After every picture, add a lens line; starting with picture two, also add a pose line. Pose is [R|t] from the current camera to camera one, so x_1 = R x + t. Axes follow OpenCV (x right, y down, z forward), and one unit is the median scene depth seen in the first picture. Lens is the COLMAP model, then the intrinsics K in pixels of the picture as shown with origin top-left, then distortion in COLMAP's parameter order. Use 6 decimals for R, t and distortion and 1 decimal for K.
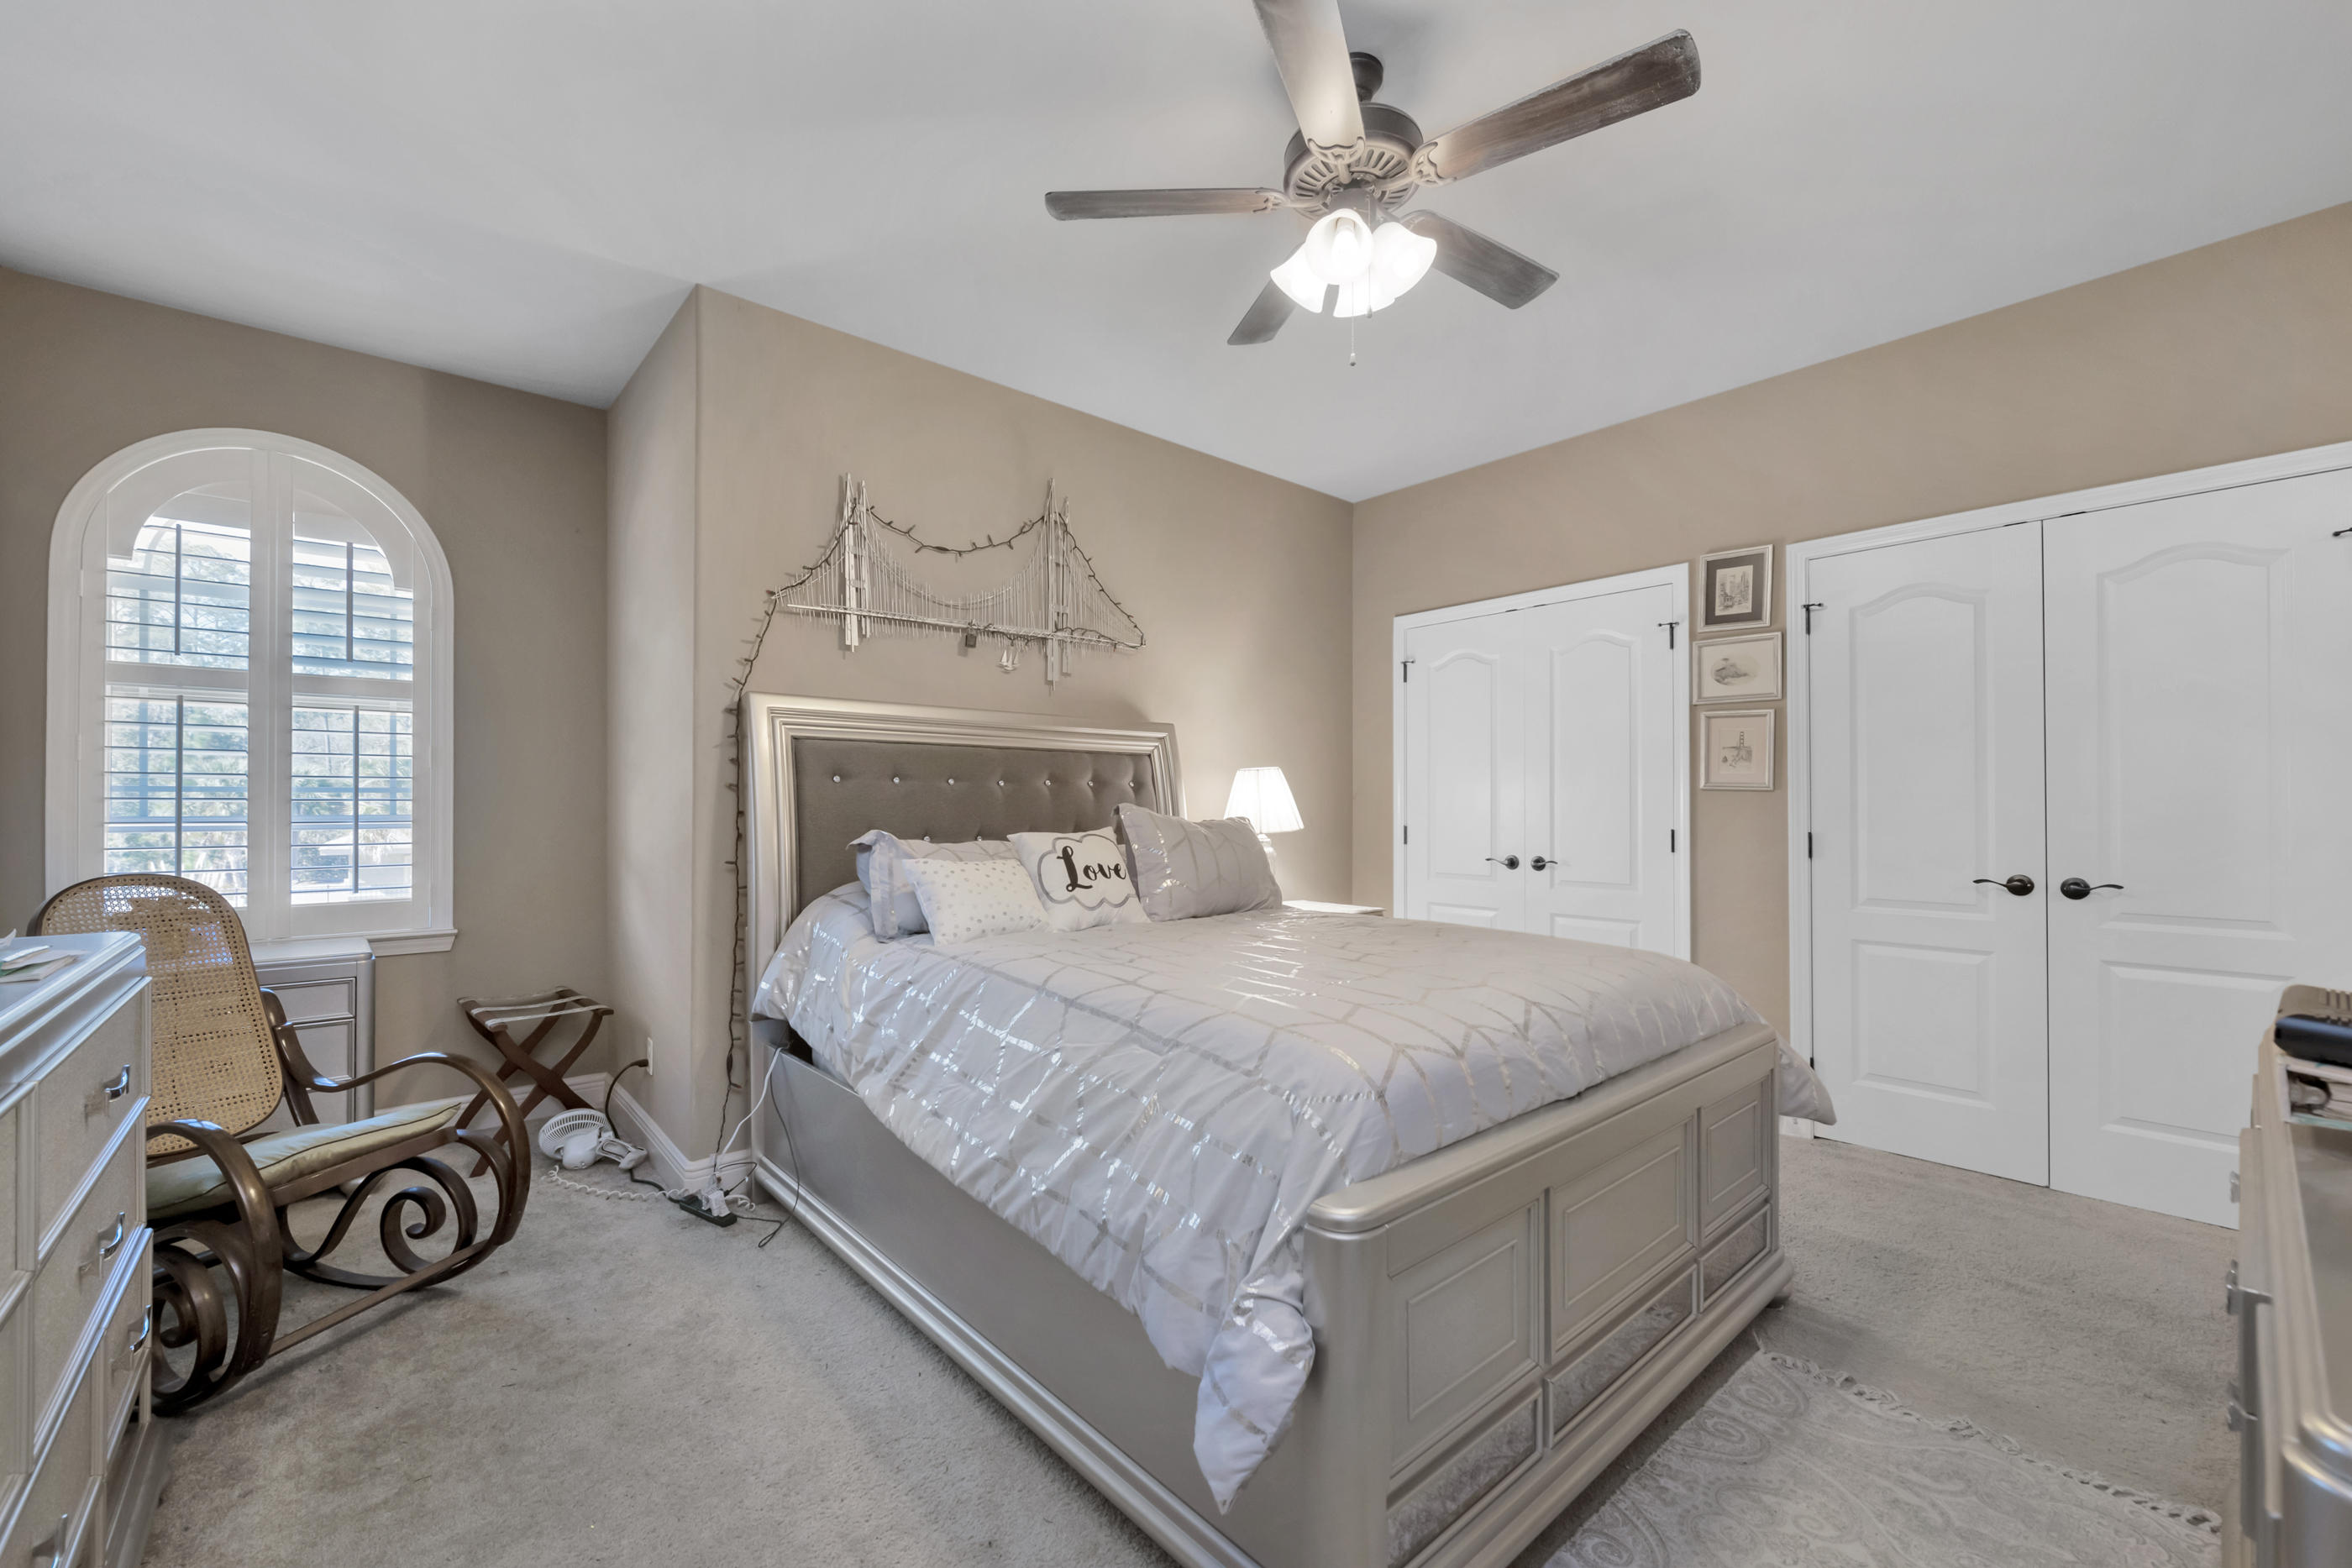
lens RADIAL K [[928.8, 0, 1182.3], [0, 928.8, 784.9], [0, 0, 1]] dist [0.002729, -0.004099]
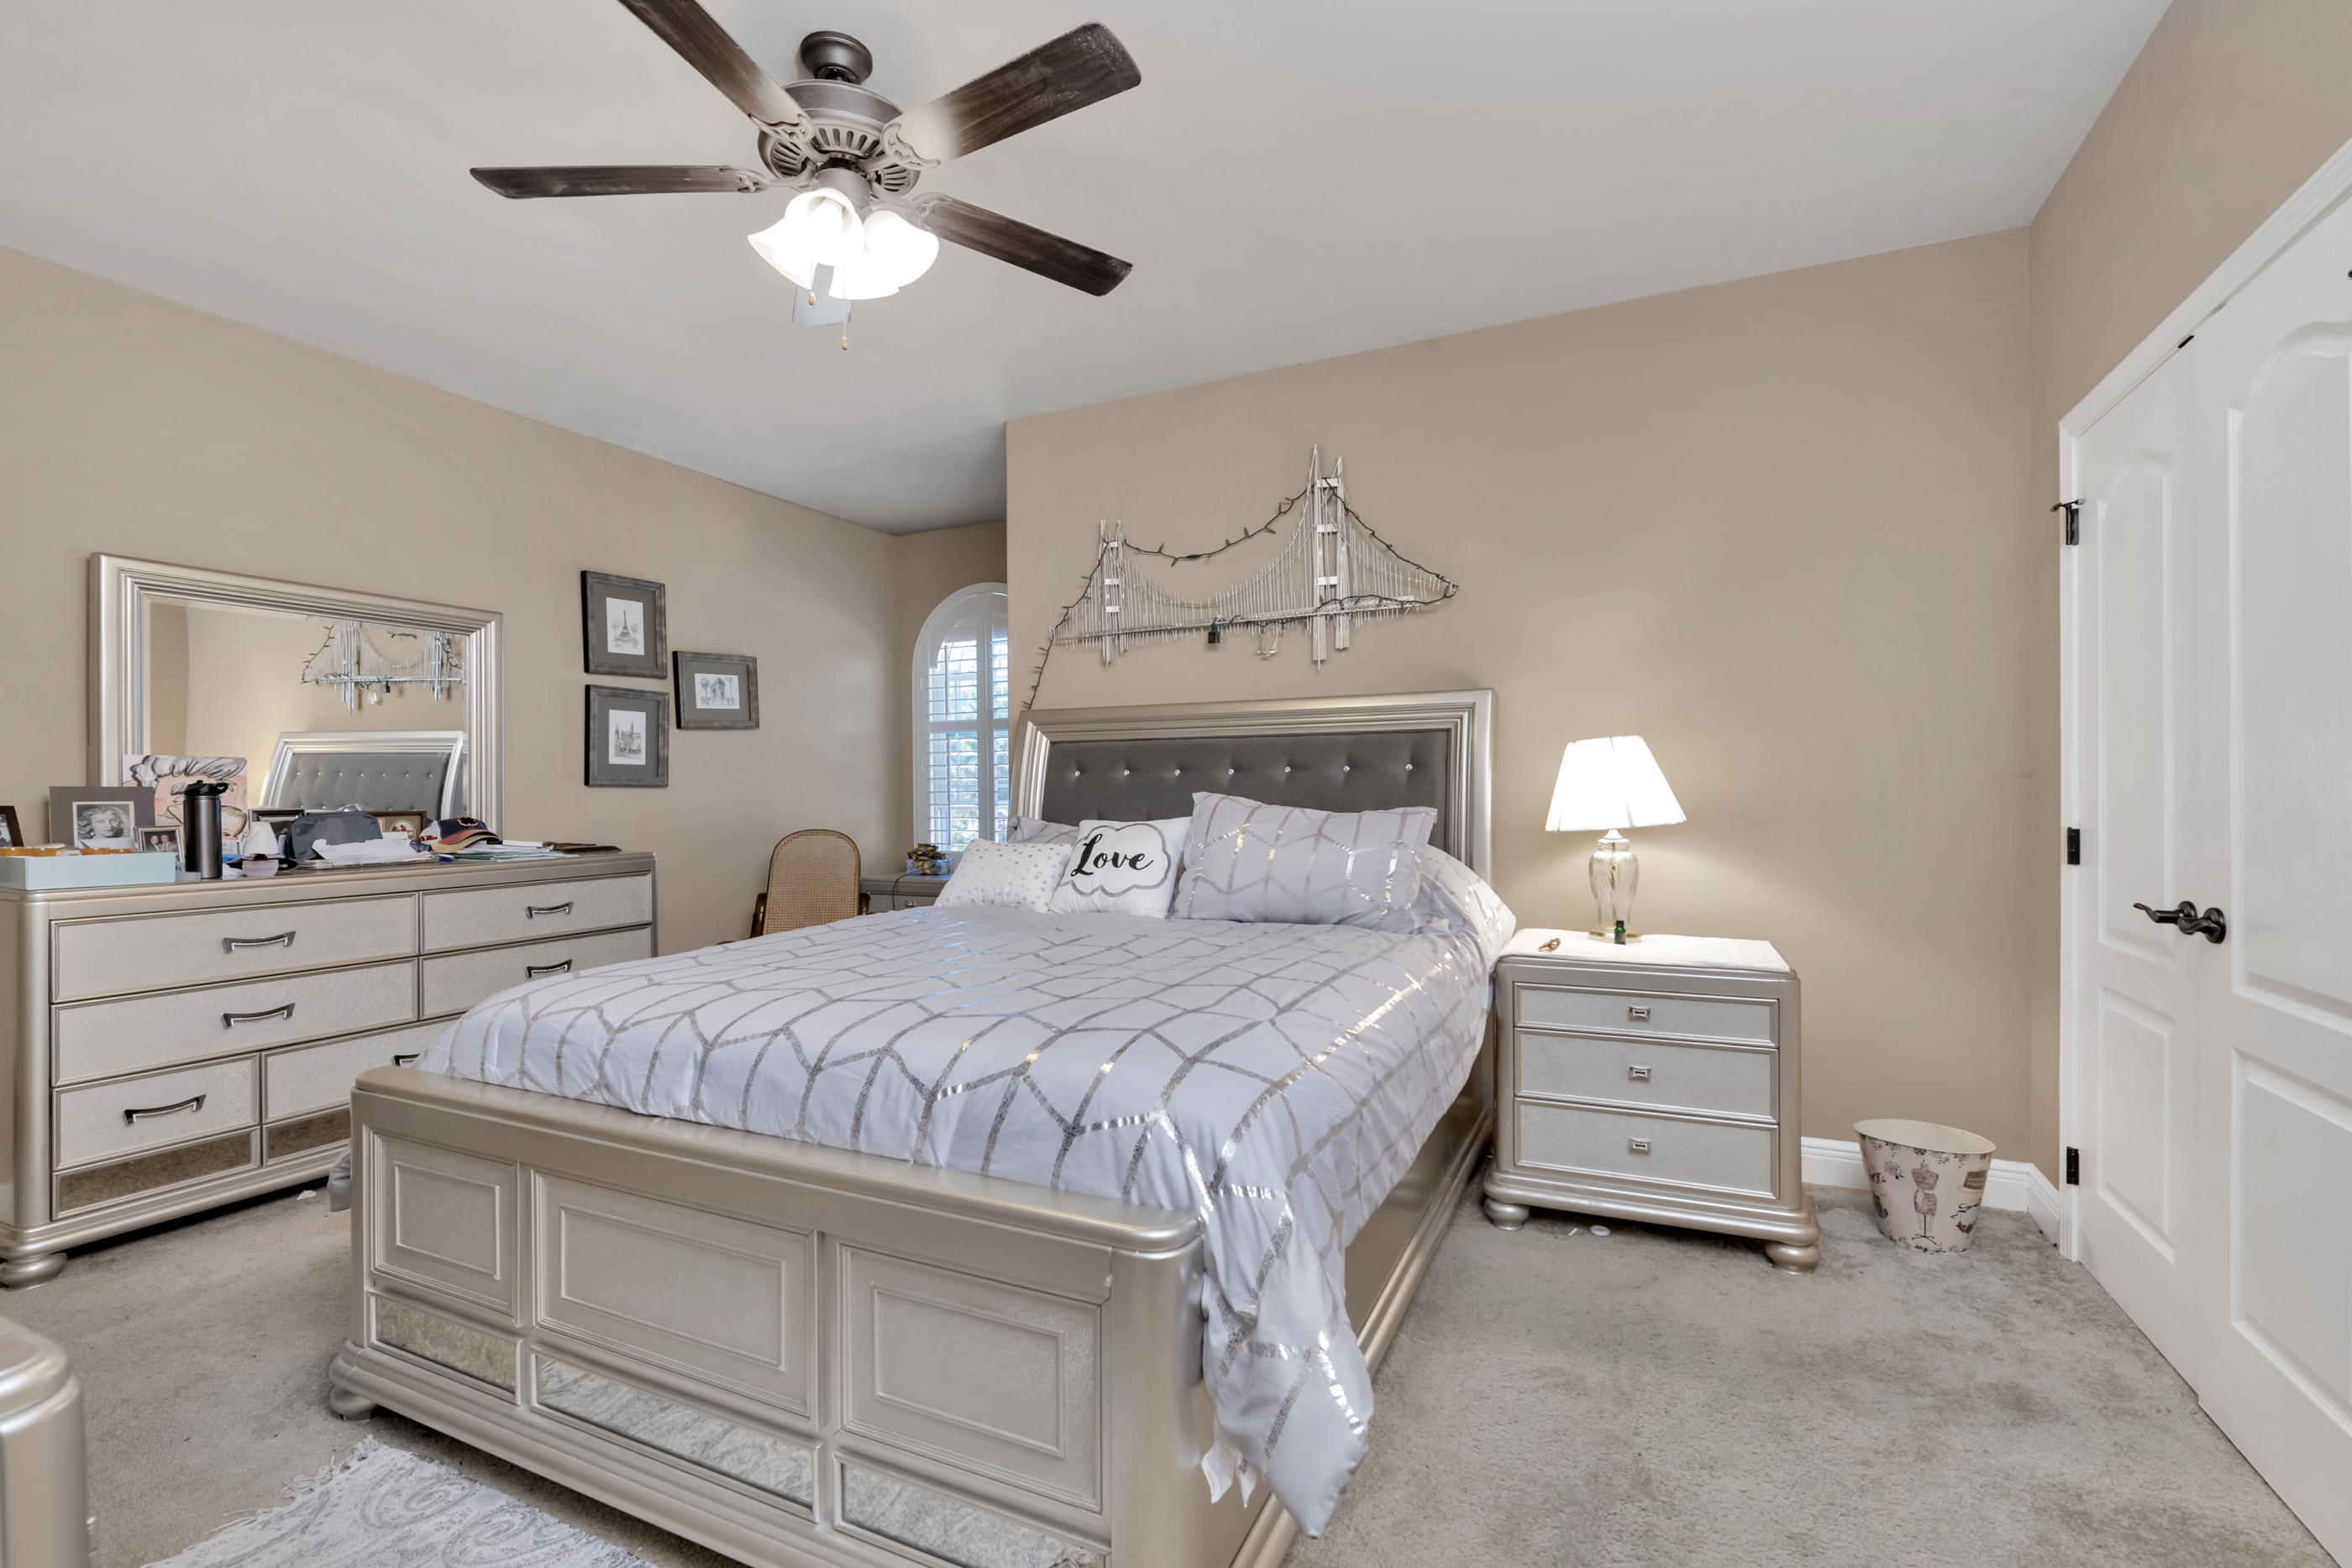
lens RADIAL K [[928.8, 0, 1182.3], [0, 928.8, 784.9], [0, 0, 1]] dist [0.002729, -0.004099]
pose [[0.440725, -0.010887, -0.897576, 0.721720], [0.024800, 0.999692, 0.000052, 0.011557], [0.897300, -0.022283, 0.440859, 0.521996]]
